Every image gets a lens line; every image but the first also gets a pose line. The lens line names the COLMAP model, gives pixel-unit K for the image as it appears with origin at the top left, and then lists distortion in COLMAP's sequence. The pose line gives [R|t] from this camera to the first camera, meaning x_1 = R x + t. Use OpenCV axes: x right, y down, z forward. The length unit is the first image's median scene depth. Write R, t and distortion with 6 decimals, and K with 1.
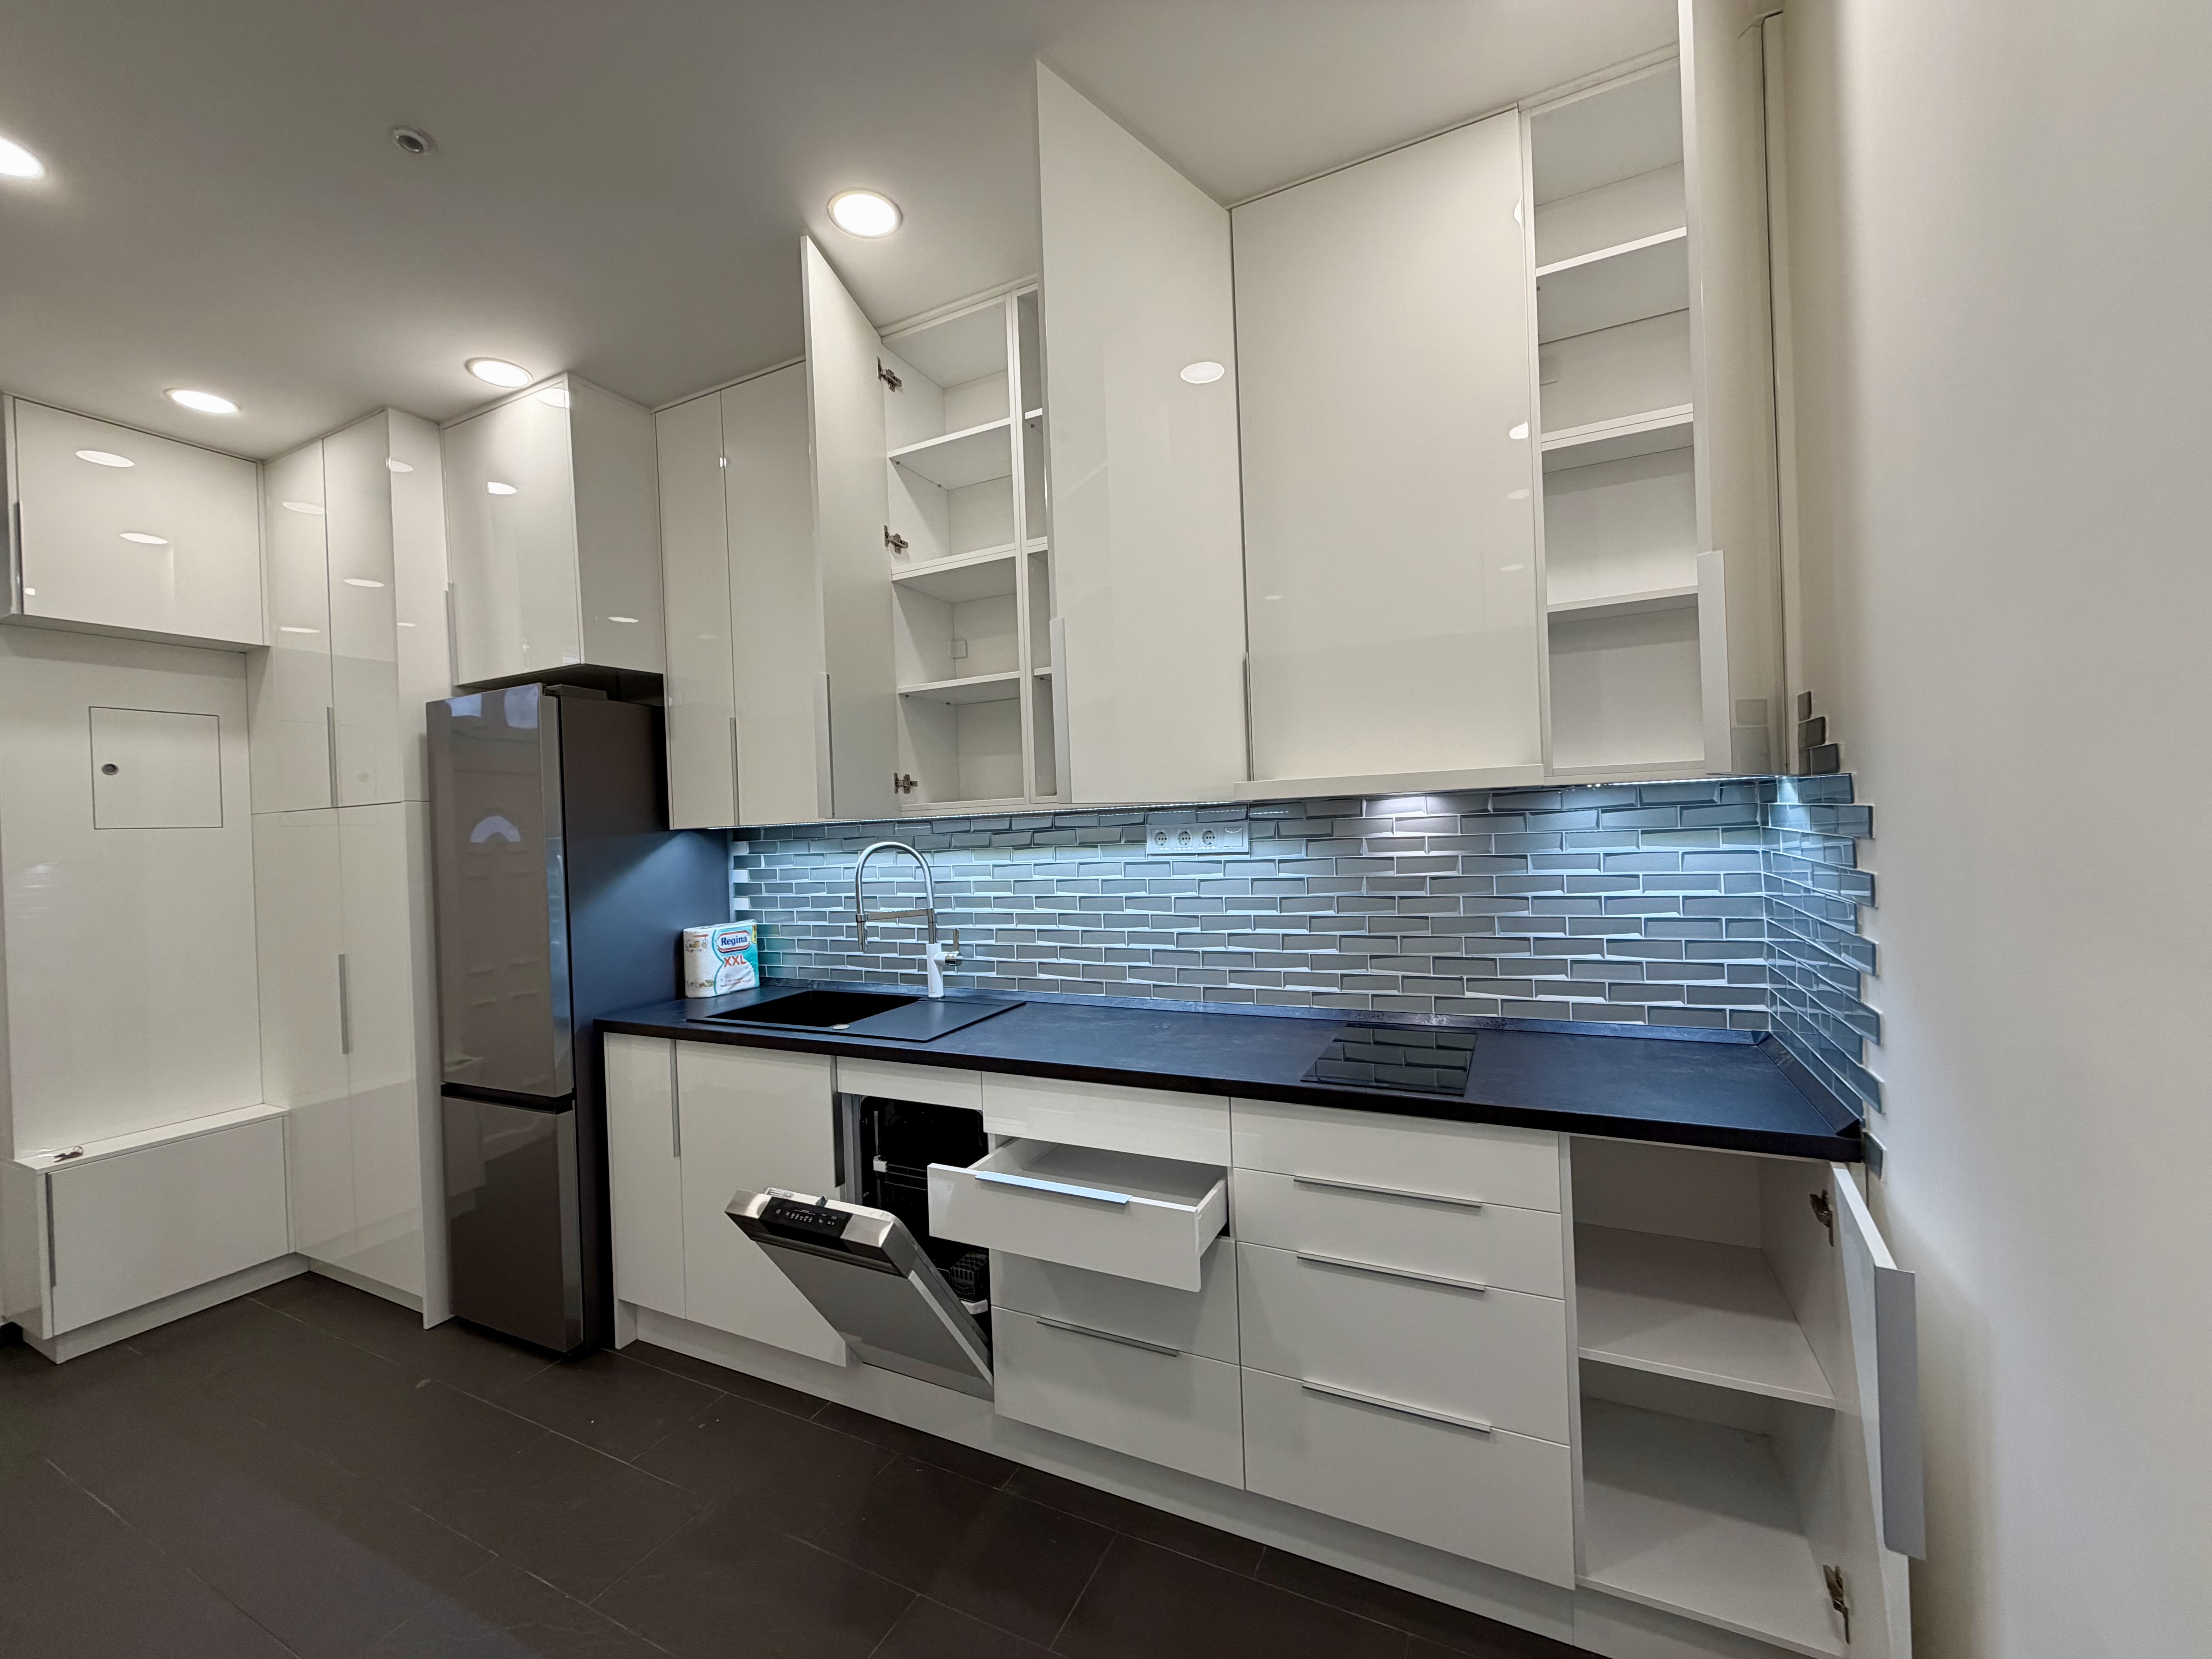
lens RADIAL K [[881.1, 0, 1094.8], [0, 881.1, 832.3], [0, 0, 1]] dist [0.001056, 0.000113]
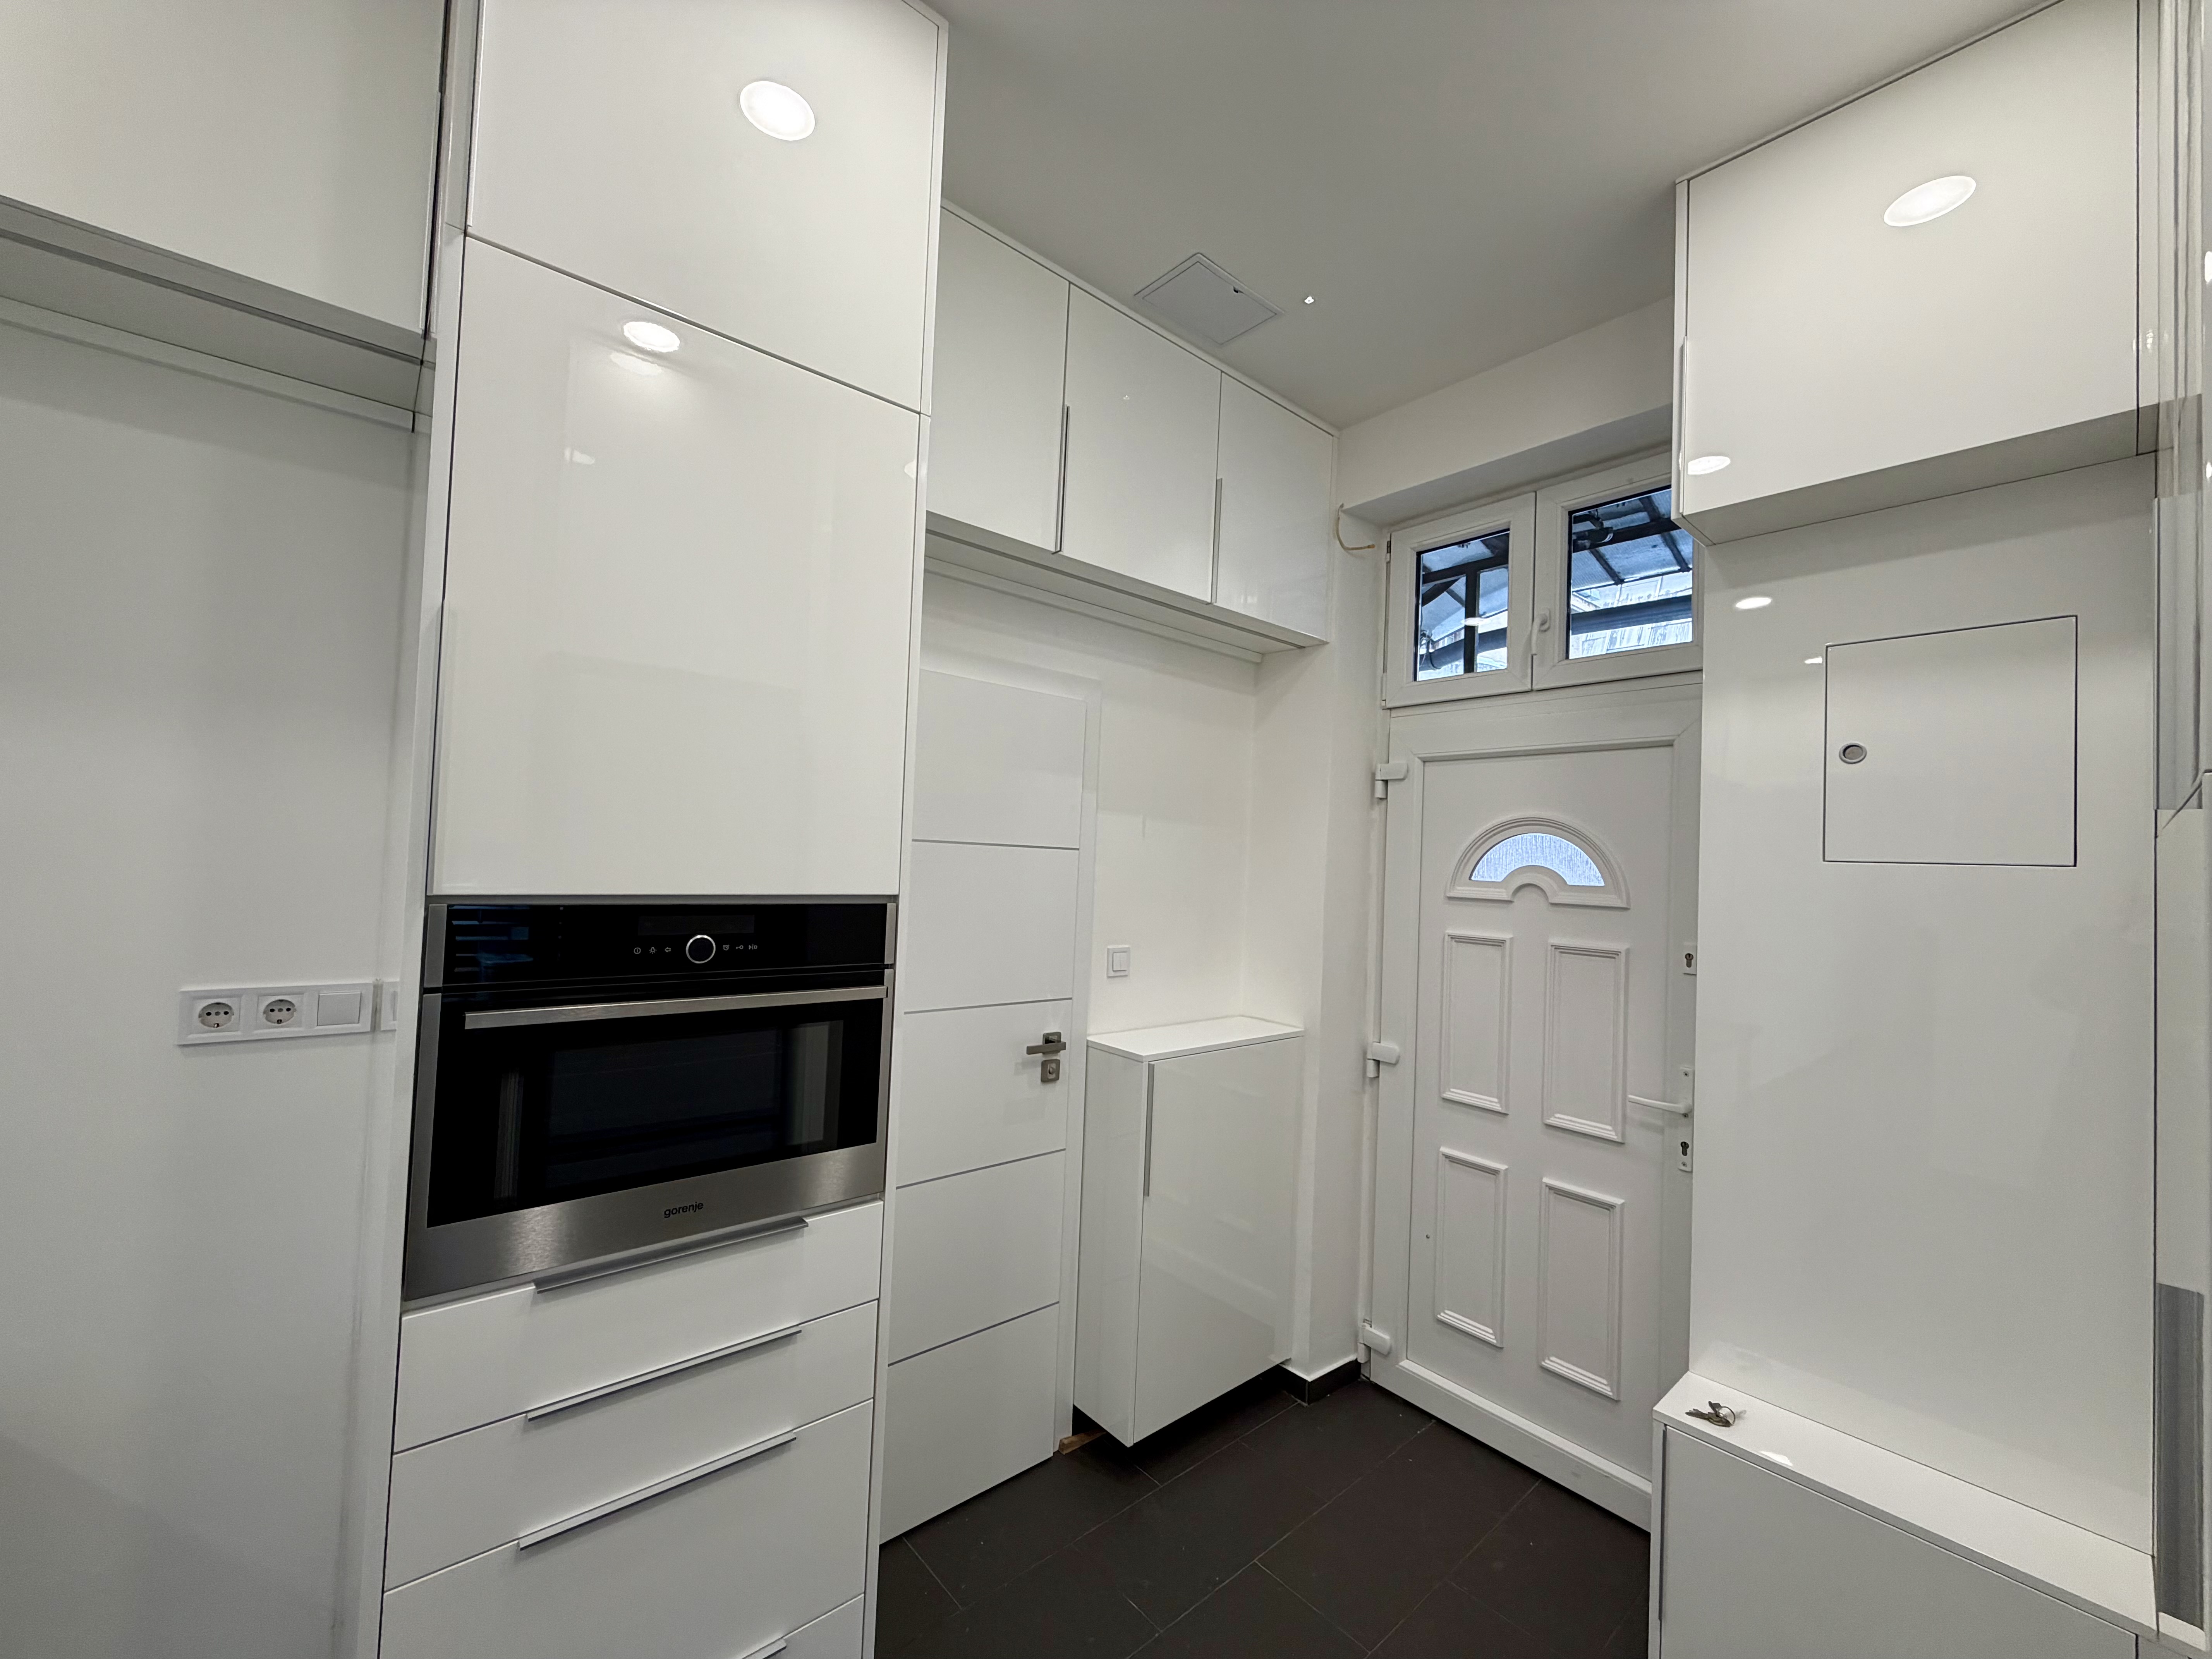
lens RADIAL K [[881.1, 0, 1091.6], [0, 881.1, 833.9], [0, 0, 1]] dist [0.001056, 0.000113]
pose [[-0.392349, -0.007188, -0.919788, -0.489400], [-0.028911, 0.999572, 0.004521, -0.011193], [0.919362, 0.028365, -0.392389, 0.896216]]
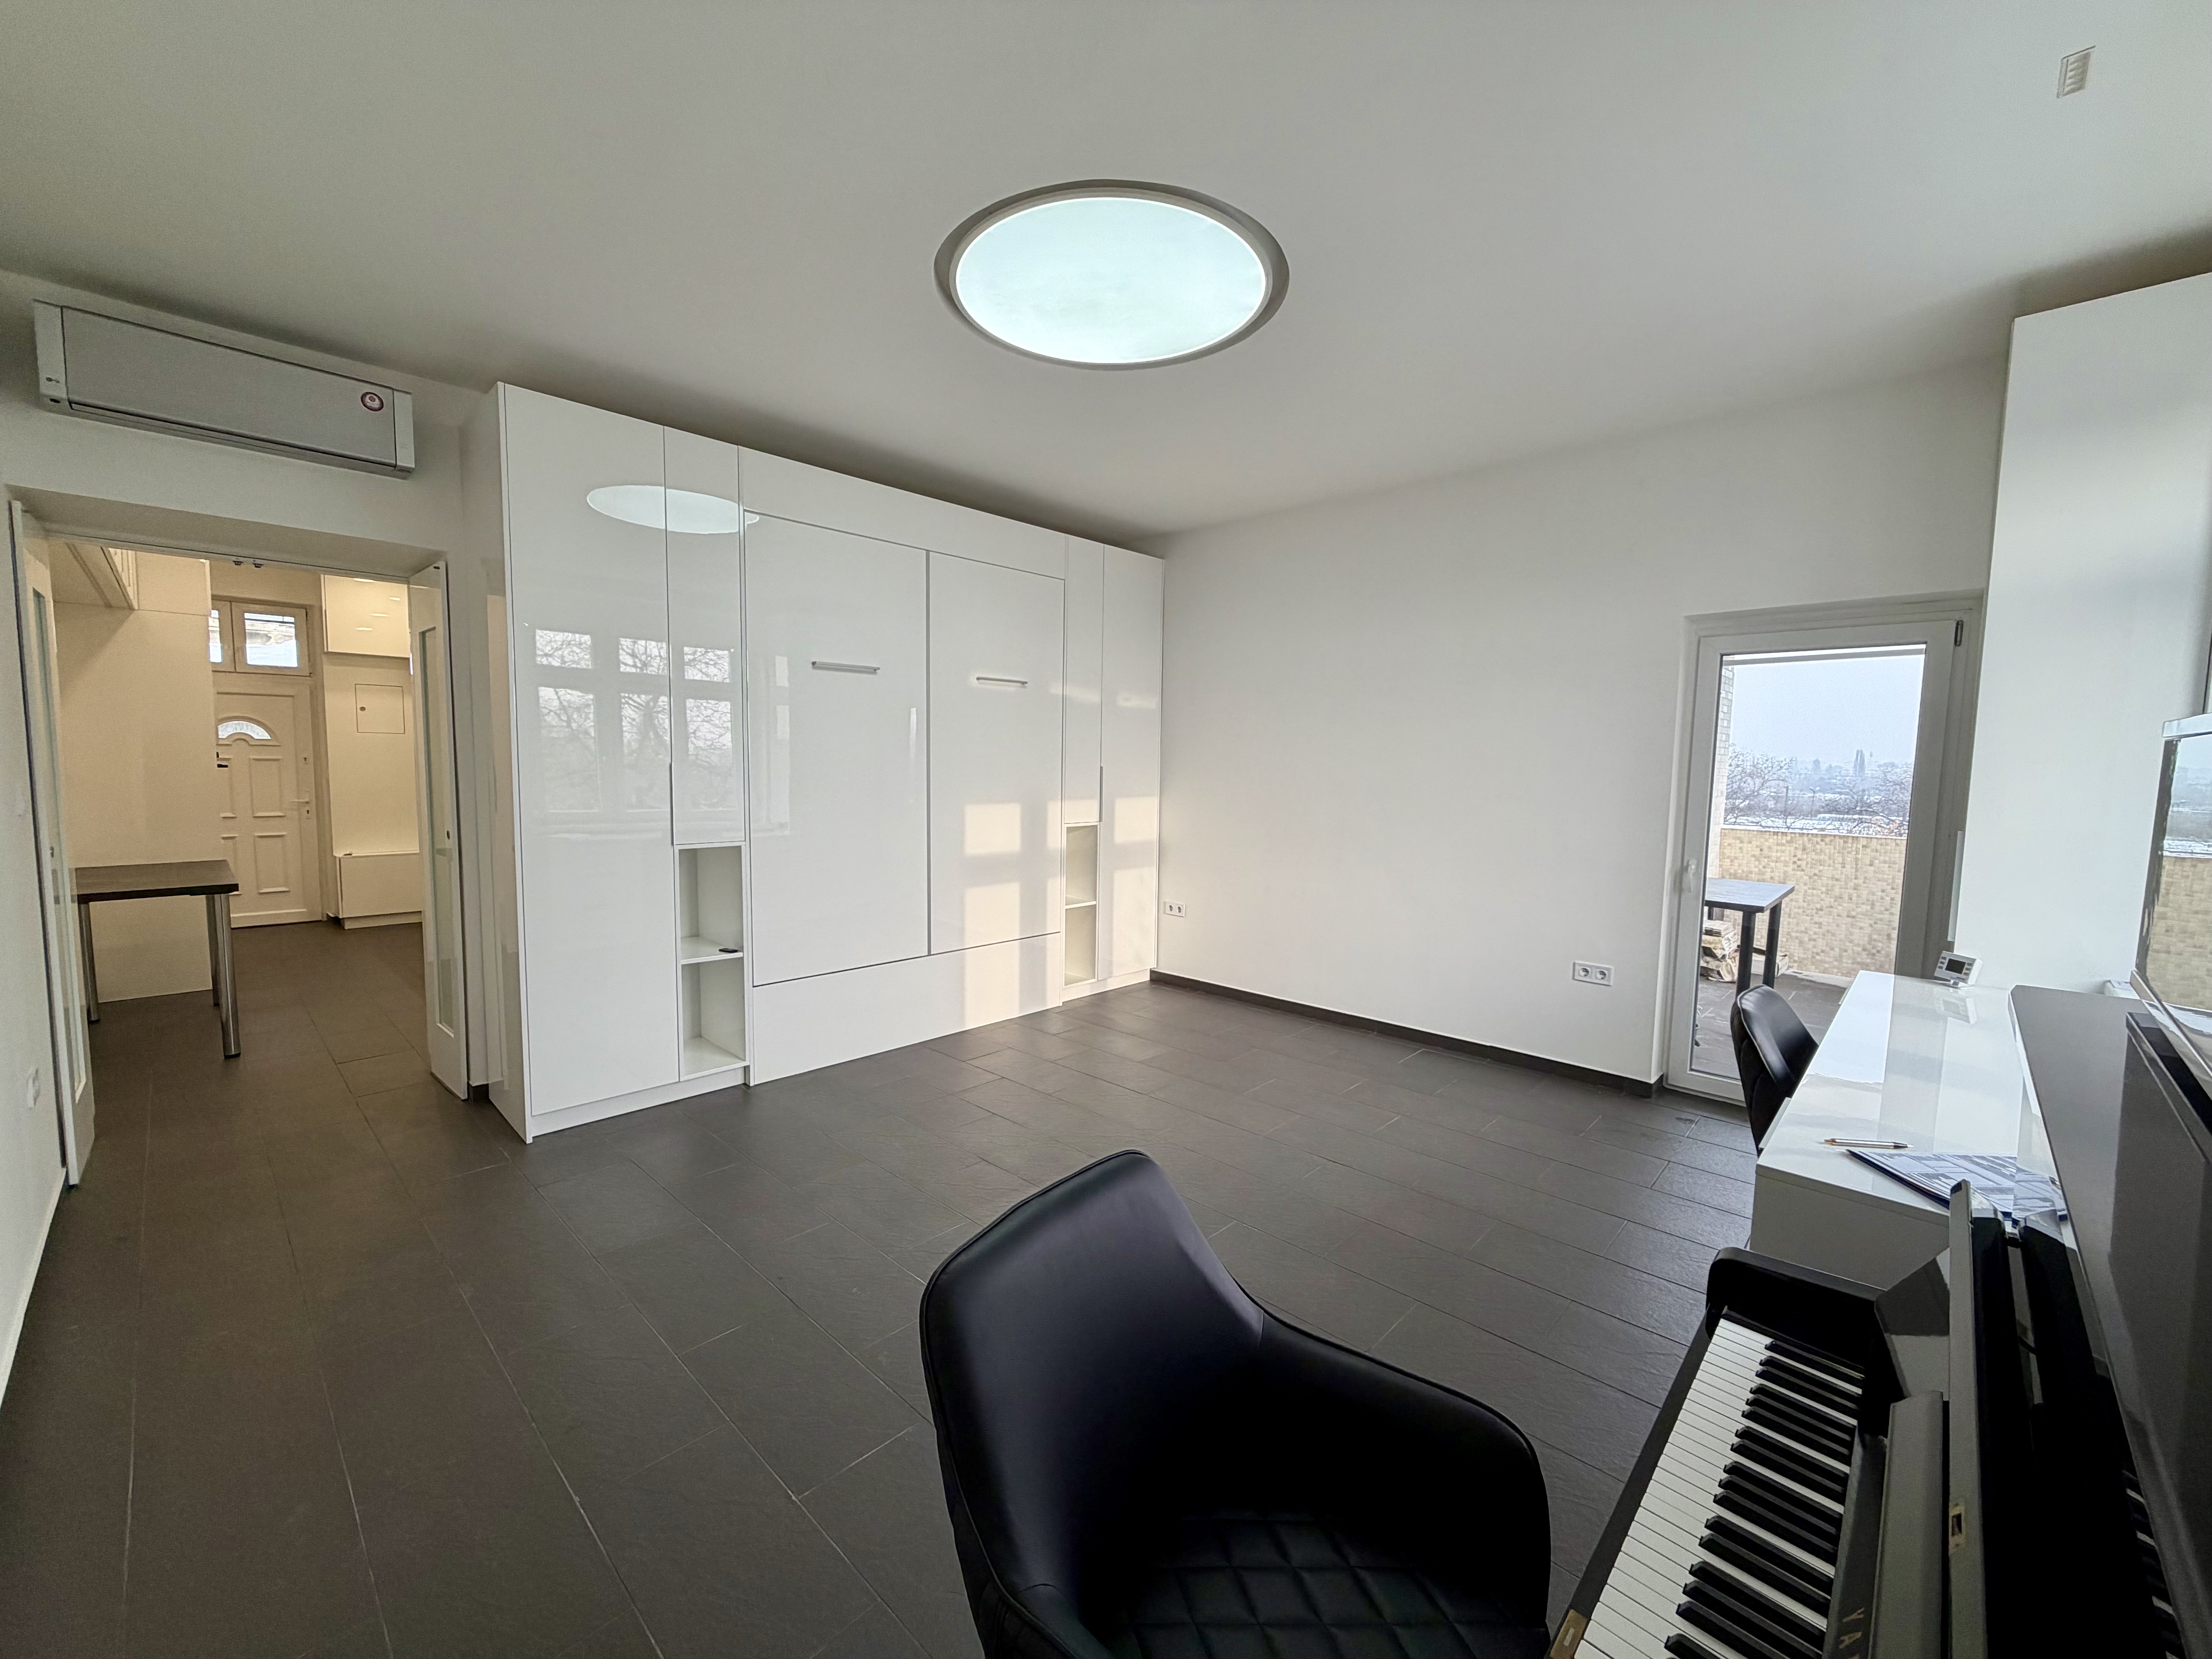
lens RADIAL K [[881.1, 0, 1110.1], [0, 881.1, 829.7], [0, 0, 1]] dist [0.001056, 0.000113]
pose [[0.955068, 0.072929, -0.287274, 1.955581], [-0.050704, 0.995169, 0.084066, -0.055342], [0.292017, -0.065723, 0.954152, -0.945105]]
